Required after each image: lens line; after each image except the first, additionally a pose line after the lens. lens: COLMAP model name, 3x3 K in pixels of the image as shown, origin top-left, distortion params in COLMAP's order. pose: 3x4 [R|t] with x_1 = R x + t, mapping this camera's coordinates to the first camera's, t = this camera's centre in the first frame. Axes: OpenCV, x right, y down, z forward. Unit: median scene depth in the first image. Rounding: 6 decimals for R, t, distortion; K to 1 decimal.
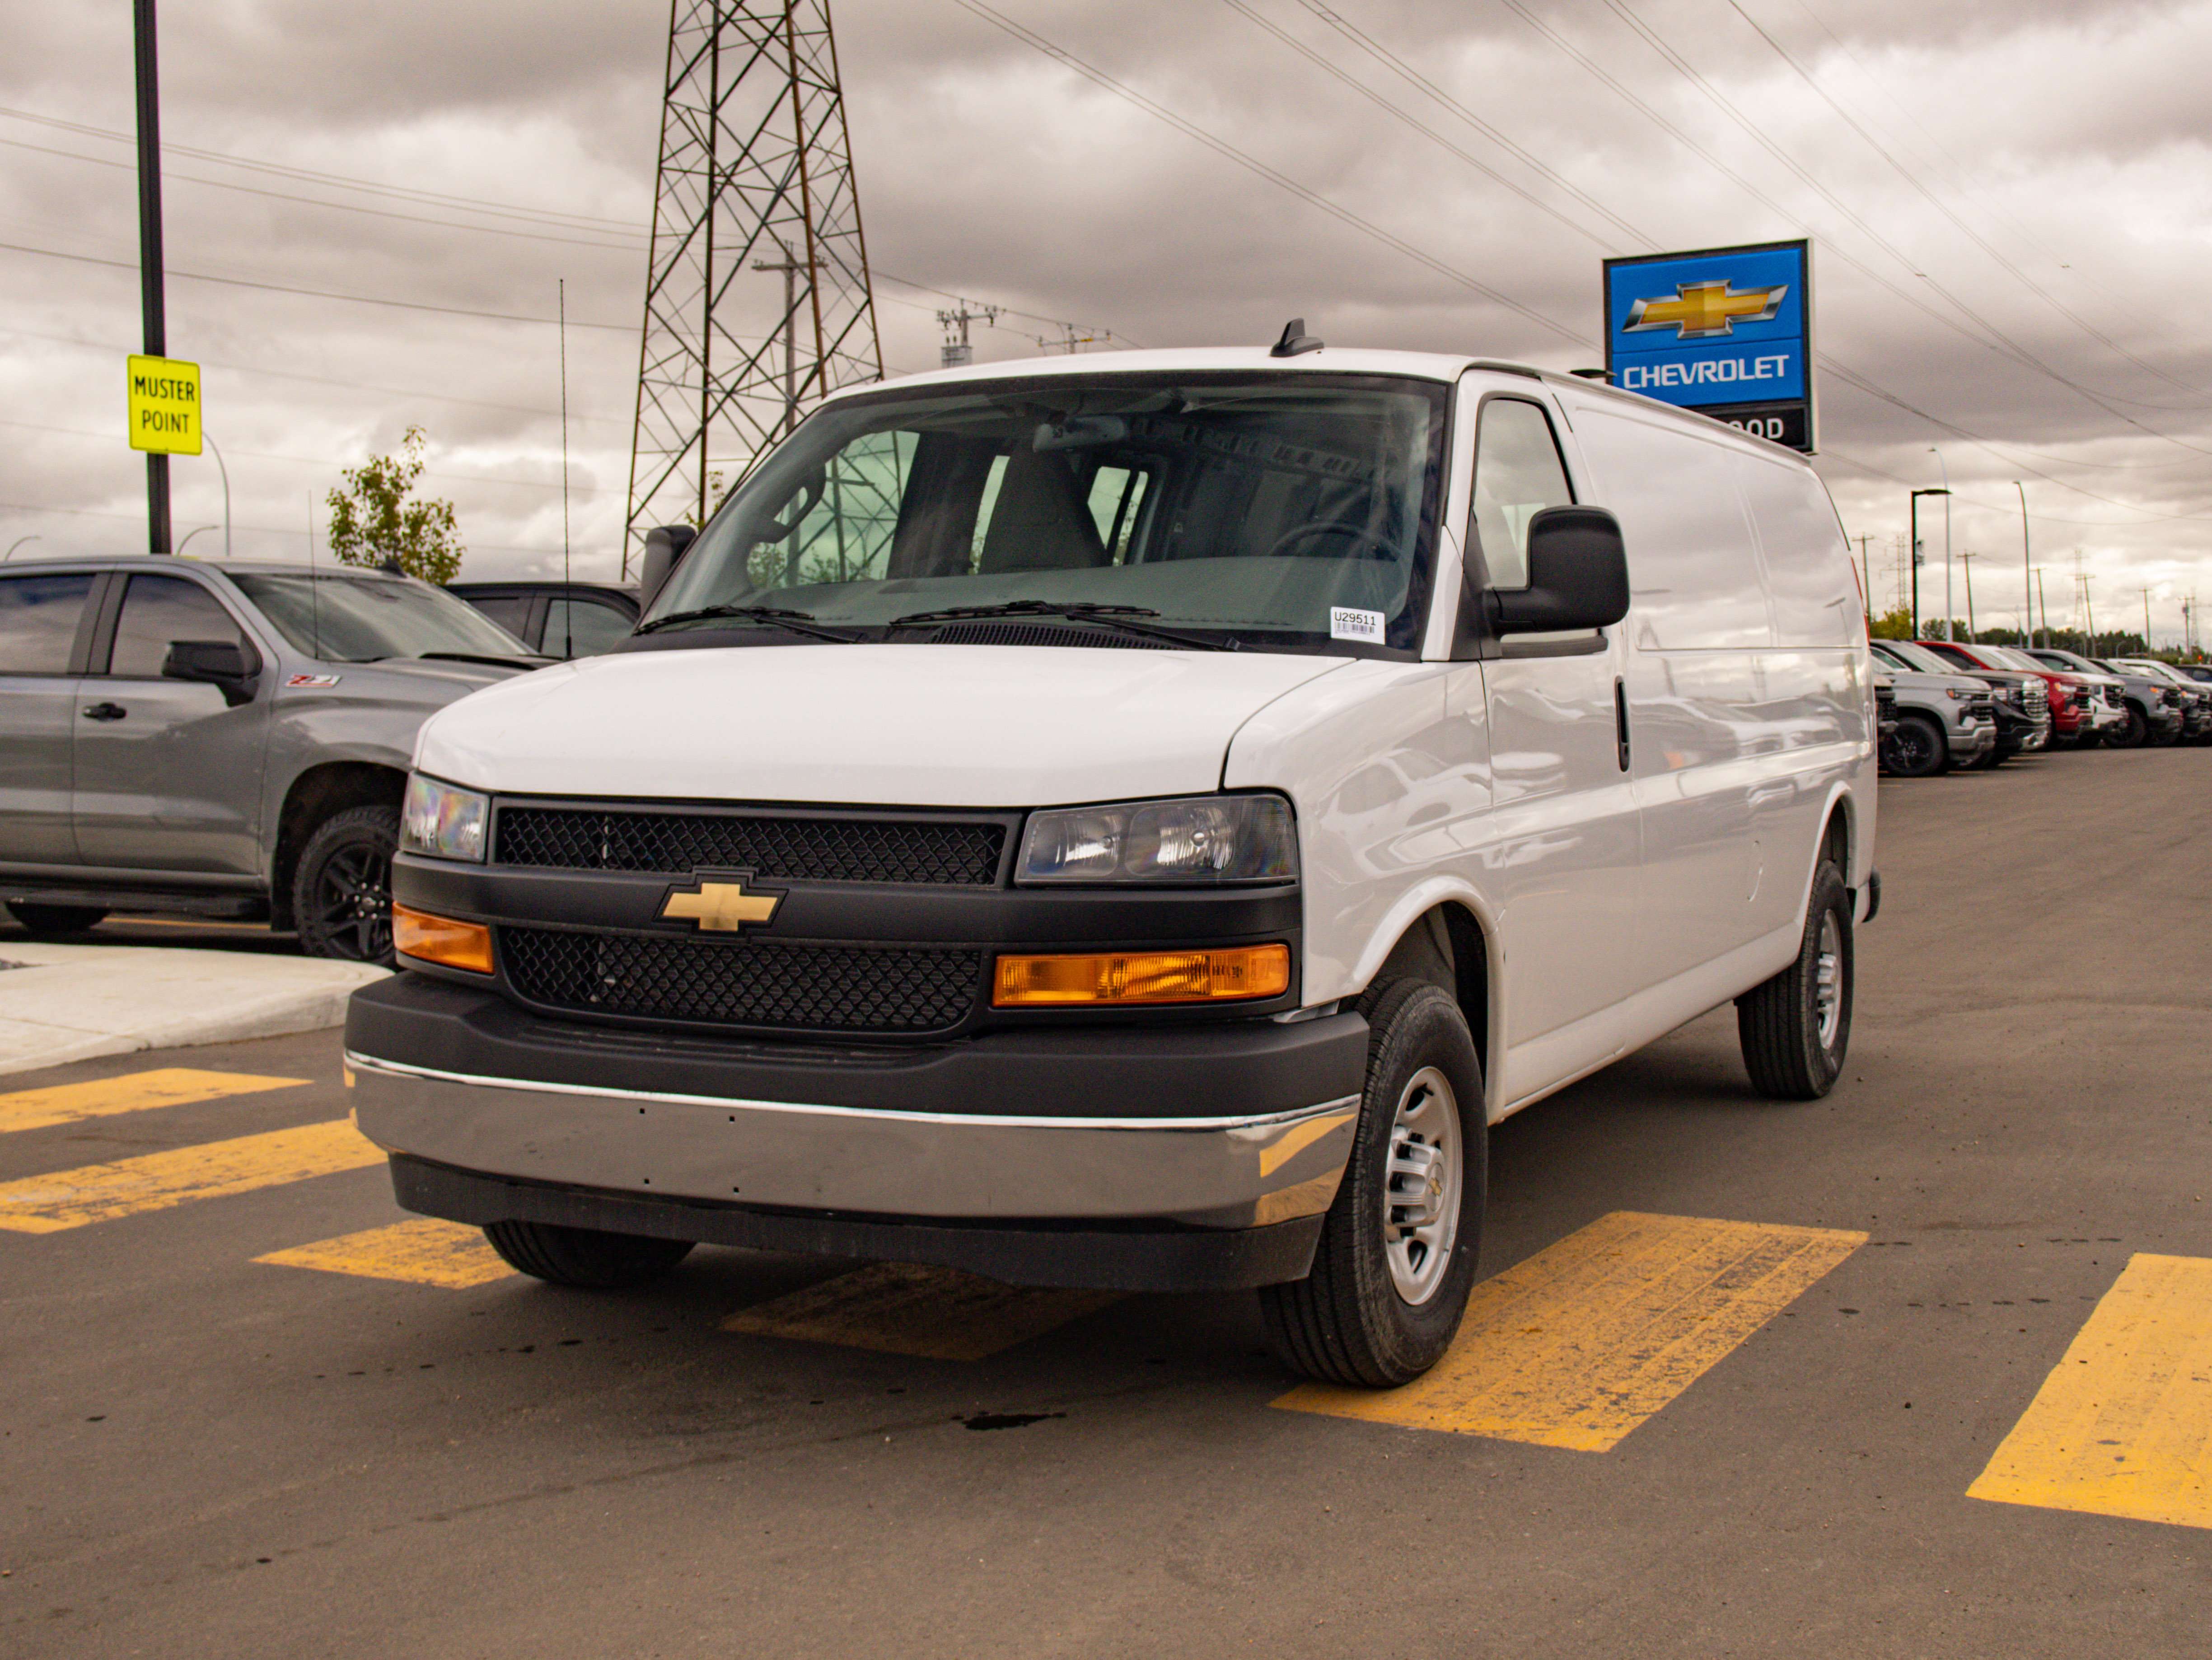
lens RADIAL K [[2682.4, 0, 1117.1], [0, 2682.4, 820.4], [0, 0, 1]] dist [-0.024954, 0.000000]
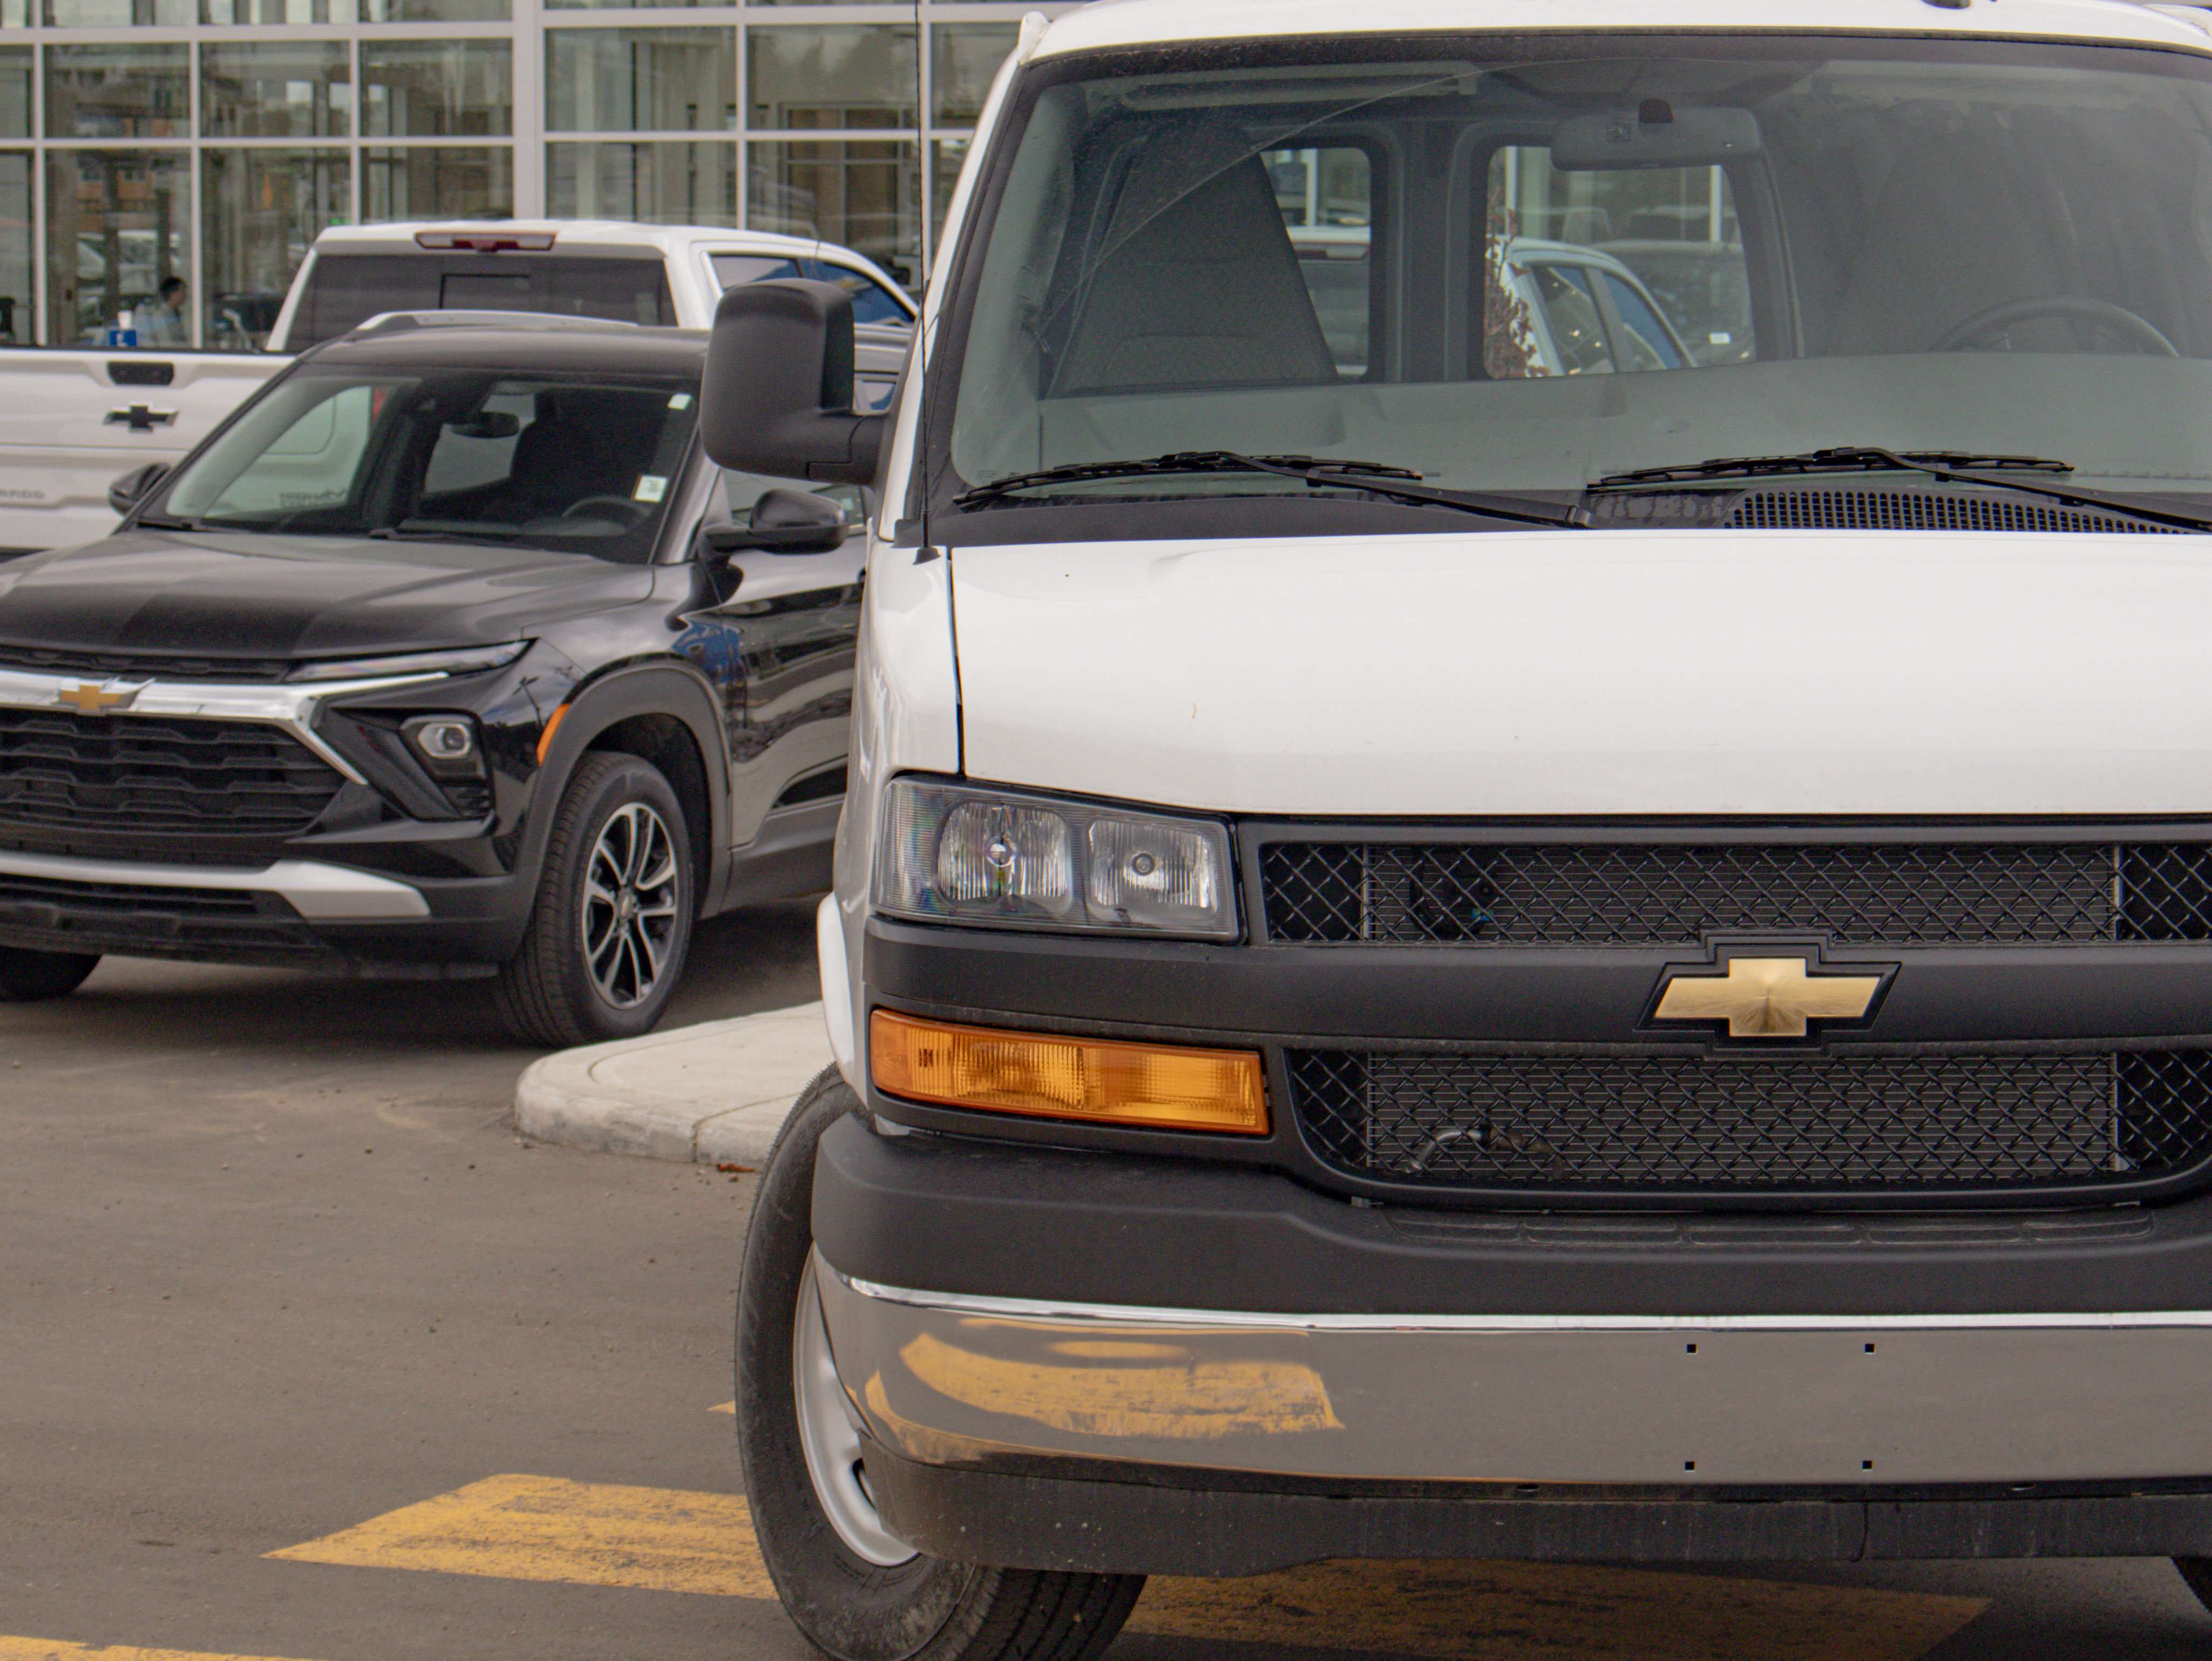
lens RADIAL K [[5967.9, 0, 1094.9], [0, 5967.9, 833.2], [0, 0, 1]] dist [0.034471, 0.000000]
pose [[0.908179, -0.043638, 0.416301, -0.761874], [0.030311, 0.998796, 0.038572, -0.054728], [-0.417483, -0.022412, 0.908408, -0.130758]]
